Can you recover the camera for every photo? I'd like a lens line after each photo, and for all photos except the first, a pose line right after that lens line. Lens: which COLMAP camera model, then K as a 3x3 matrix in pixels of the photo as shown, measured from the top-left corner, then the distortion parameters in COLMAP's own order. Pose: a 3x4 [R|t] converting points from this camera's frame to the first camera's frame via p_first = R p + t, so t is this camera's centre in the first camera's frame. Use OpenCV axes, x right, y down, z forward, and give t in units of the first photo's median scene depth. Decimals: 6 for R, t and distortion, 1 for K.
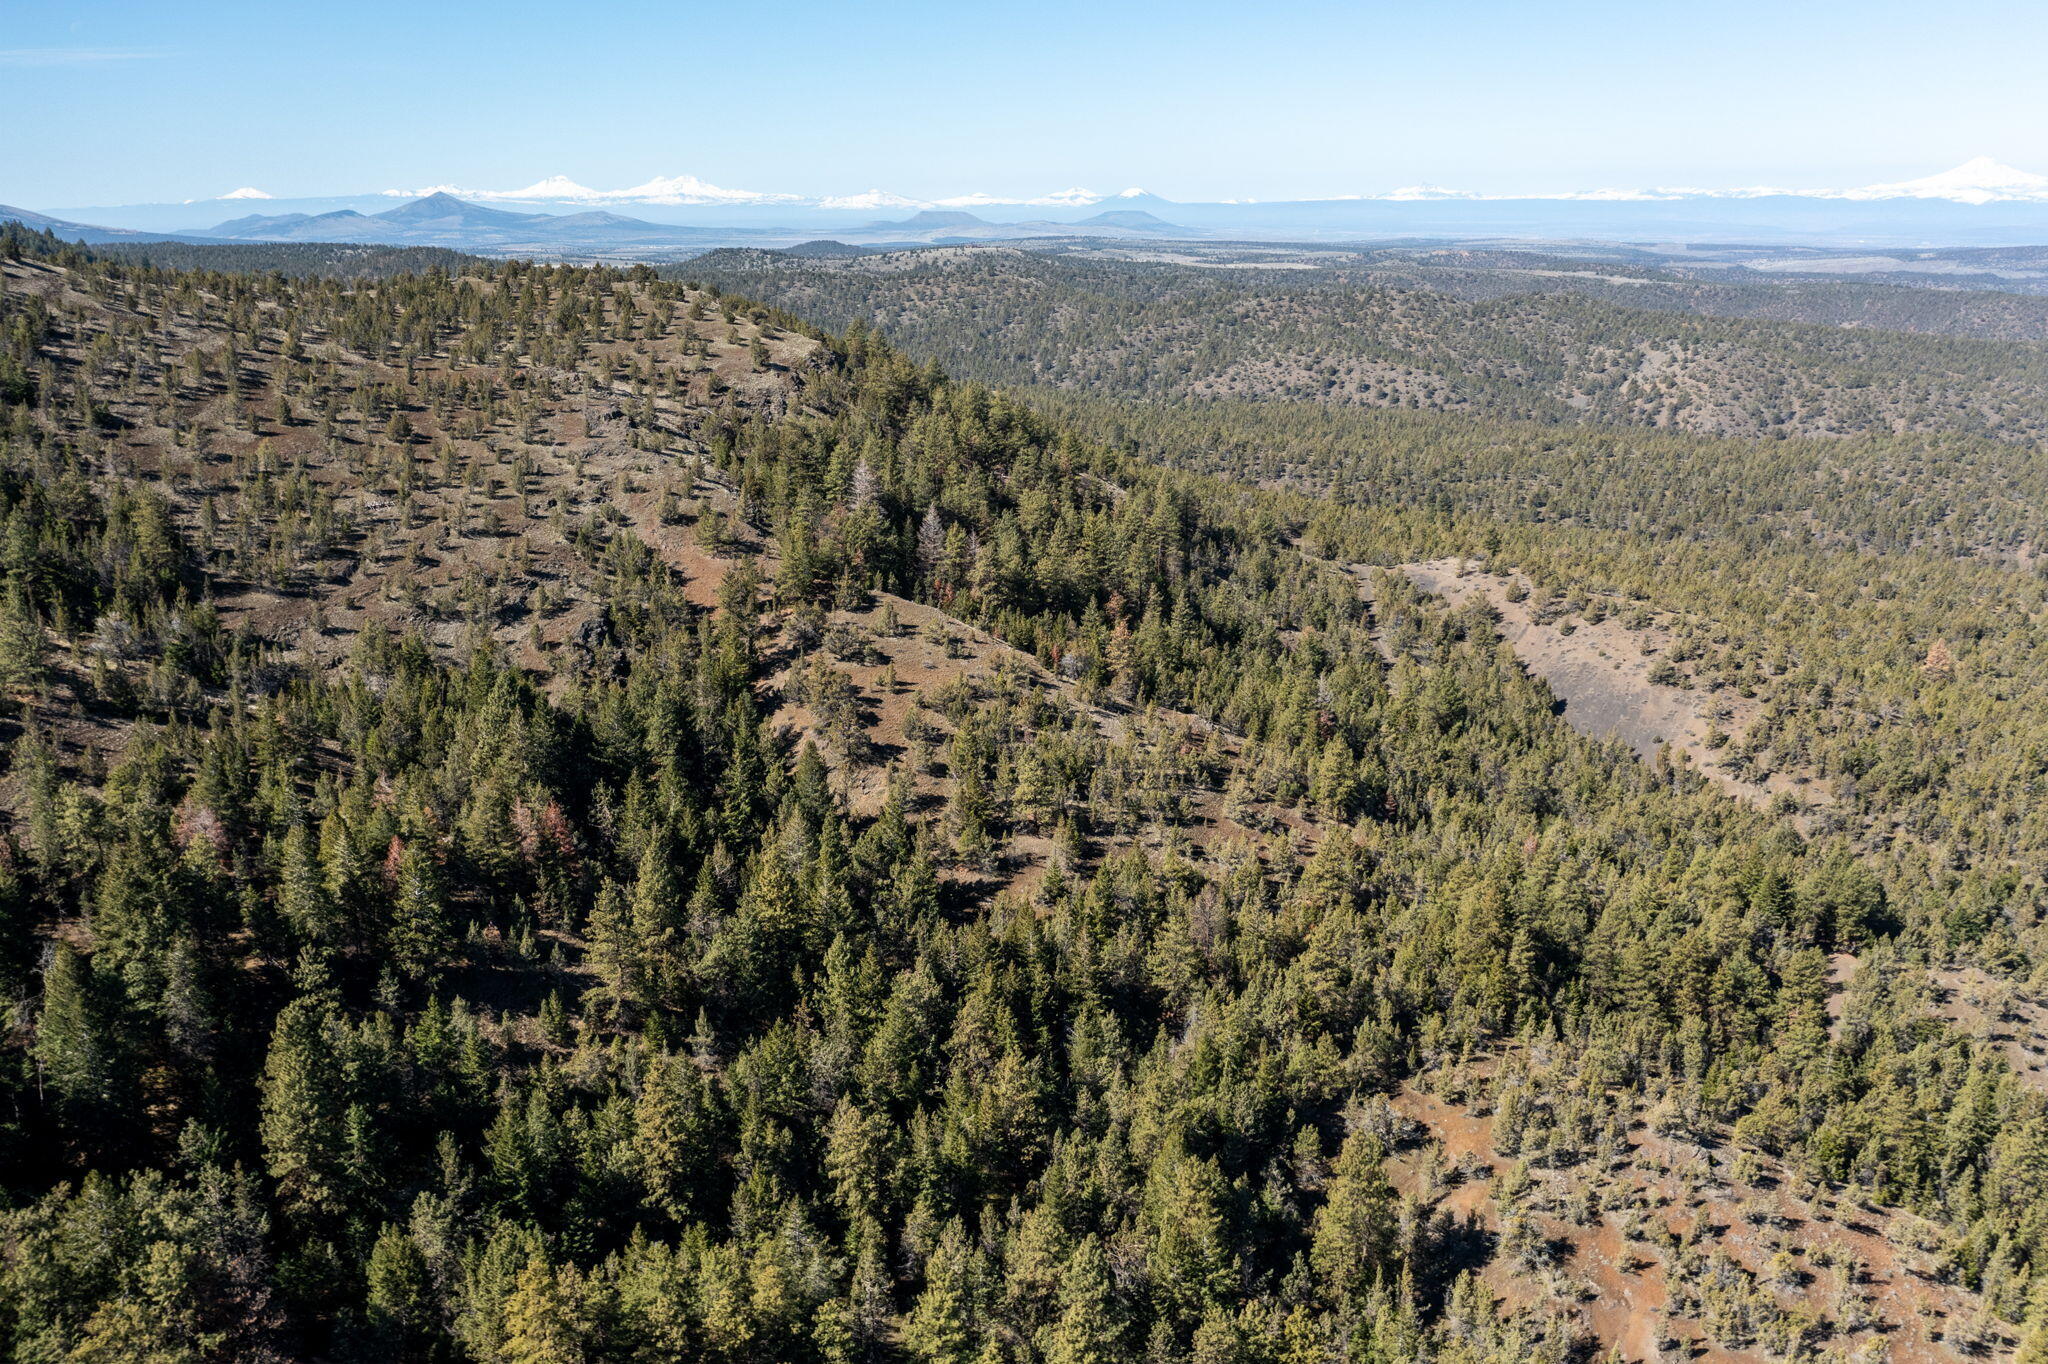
lens RADIAL K [[1607.7, 0, 1020.6], [0, 1607.7, 689.5], [0, 0, 1]] dist [-0.021836, 0.006734]
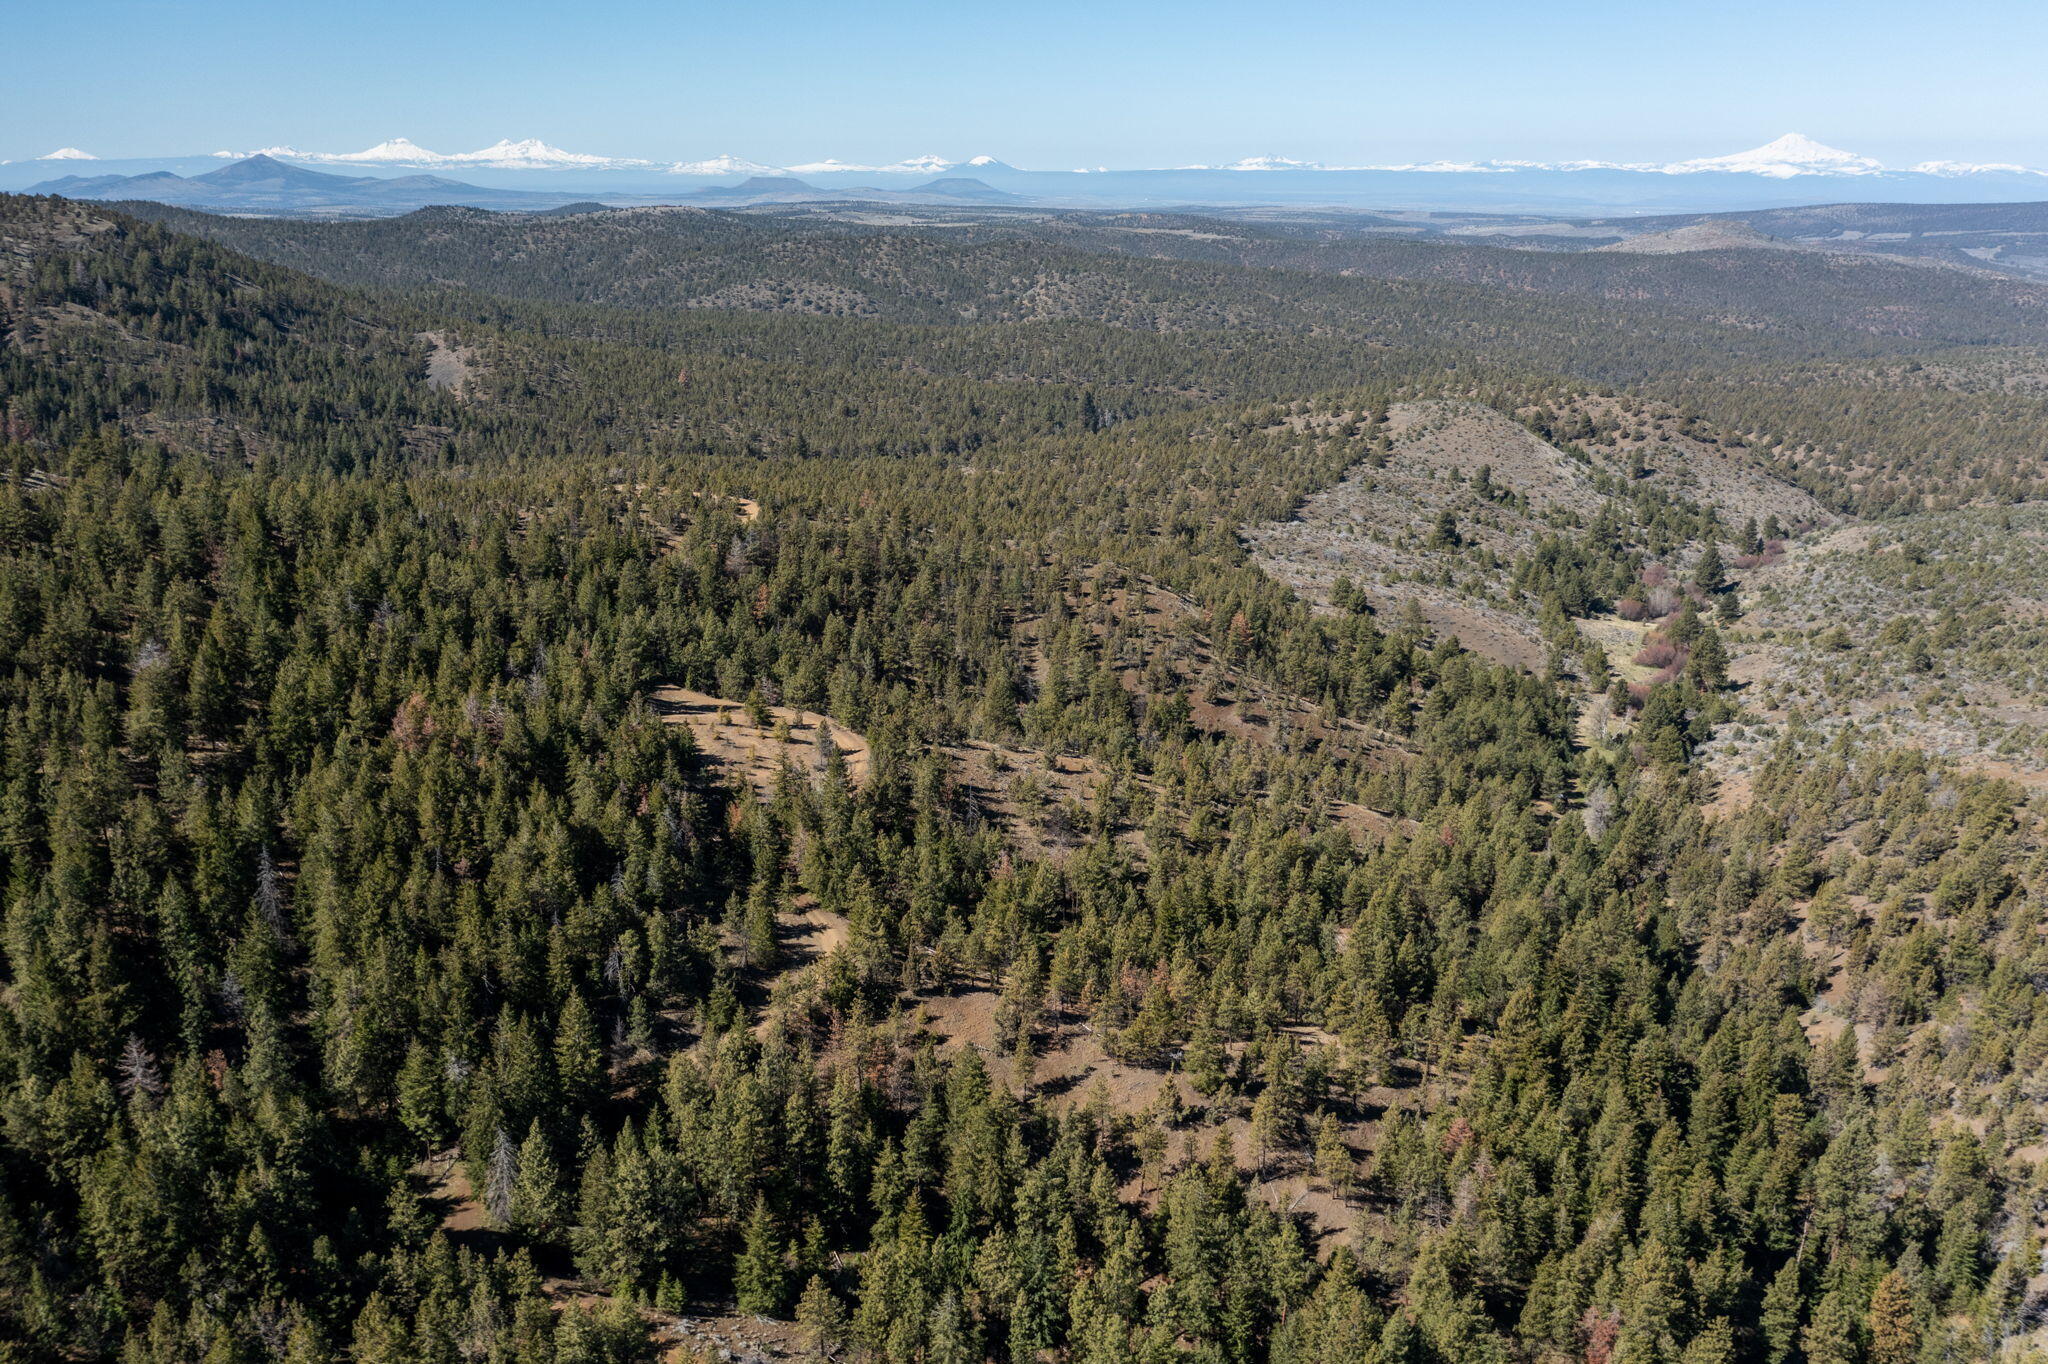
lens RADIAL K [[1607.7, 0, 1023.7], [0, 1607.7, 677.1], [0, 0, 1]] dist [-0.021836, 0.006734]
pose [[0.996555, -0.016371, 0.081309, 0.141331], [0.015448, 0.999809, 0.011970, 0.061896], [-0.081489, -0.010673, 0.996617, -0.205046]]
